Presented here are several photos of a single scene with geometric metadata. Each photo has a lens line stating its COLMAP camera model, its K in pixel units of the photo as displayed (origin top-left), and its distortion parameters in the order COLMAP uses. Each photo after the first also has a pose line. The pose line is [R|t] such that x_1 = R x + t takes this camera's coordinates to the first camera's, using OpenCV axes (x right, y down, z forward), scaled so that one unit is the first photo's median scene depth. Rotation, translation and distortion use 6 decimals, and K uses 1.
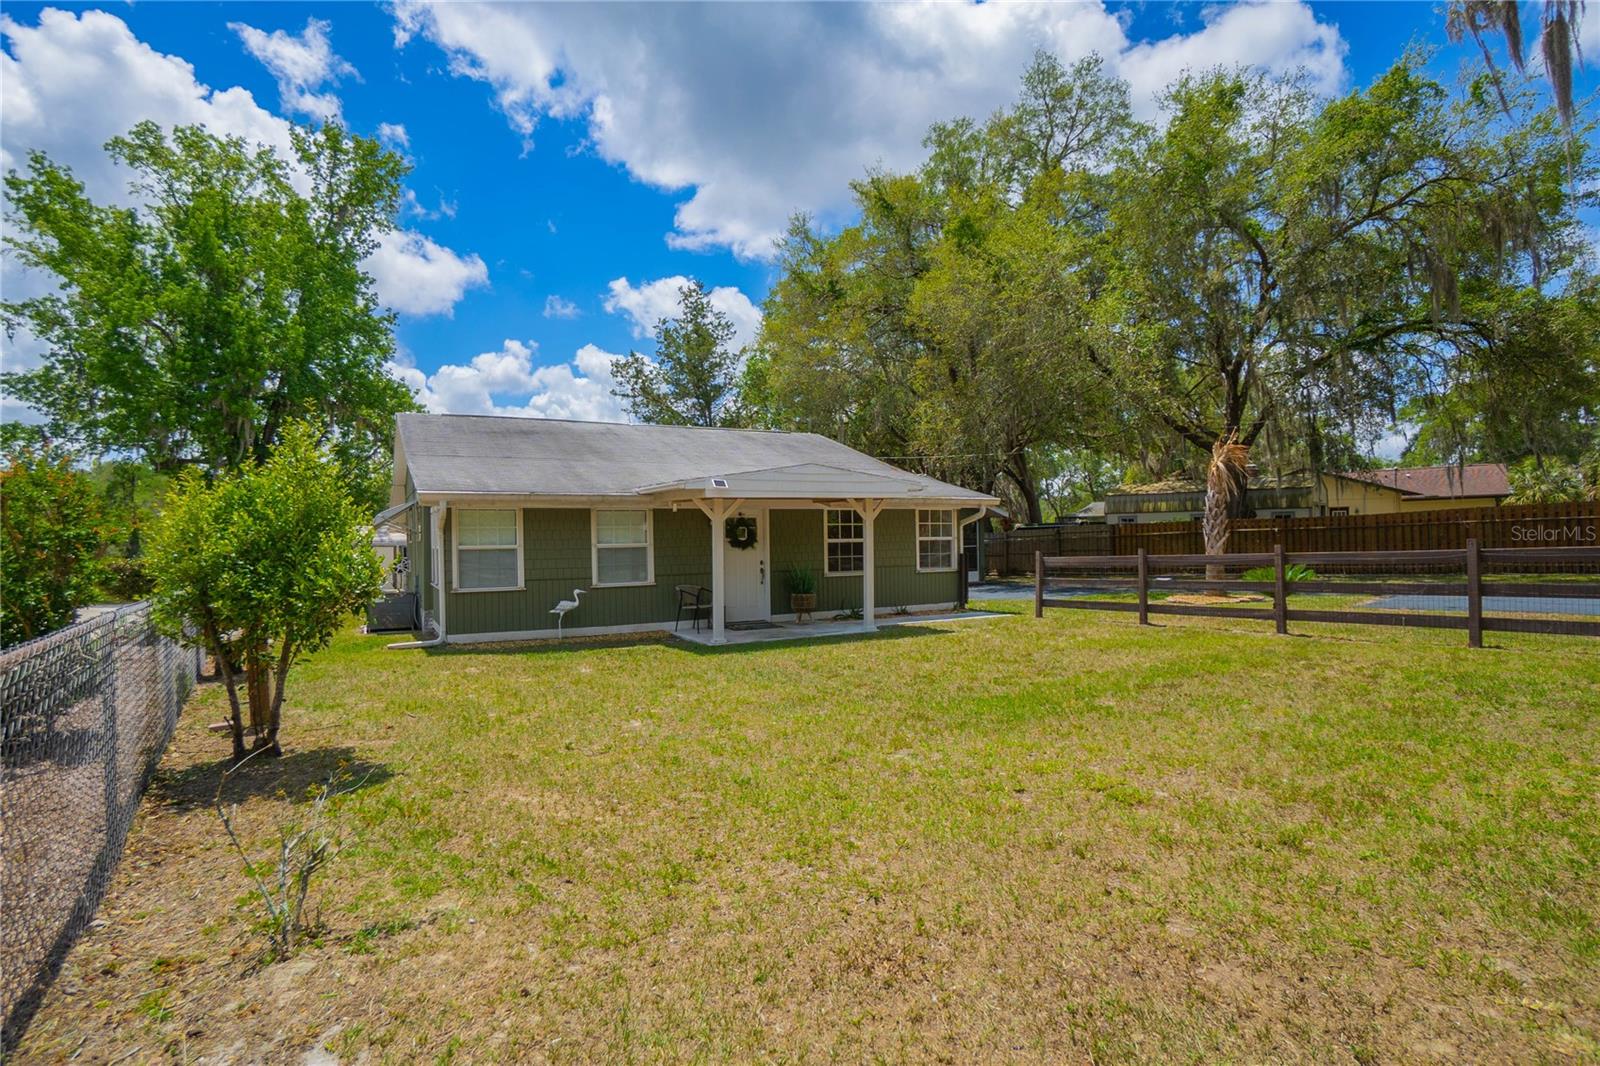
lens RADIAL K [[781.9, 0, 797.9], [0, 781.9, 538.6], [0, 0, 1]] dist [-0.053027, 0.021530]
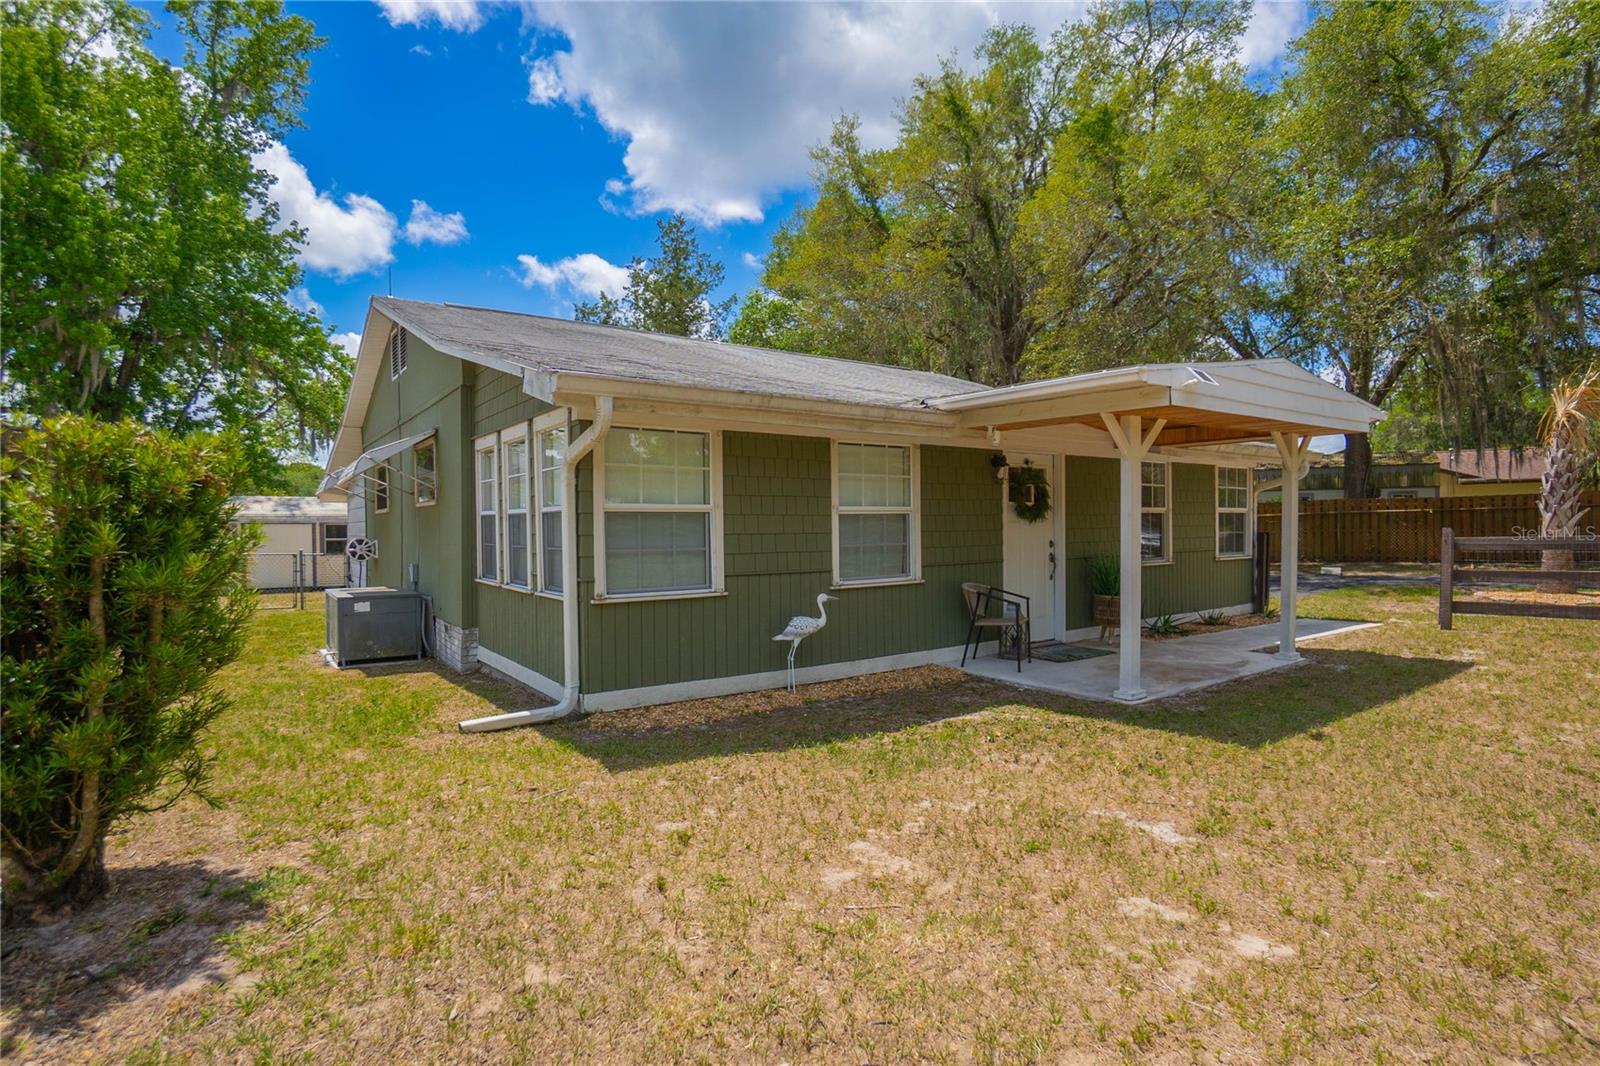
lens RADIAL K [[781.9, 0, 797.9], [0, 781.9, 538.6], [0, 0, 1]] dist [-0.053027, 0.021530]
pose [[0.992201, 0.004605, 0.124564, -0.146320], [-0.006722, 0.999840, 0.016583, 0.008348], [-0.124467, -0.017291, 0.992073, 0.199116]]
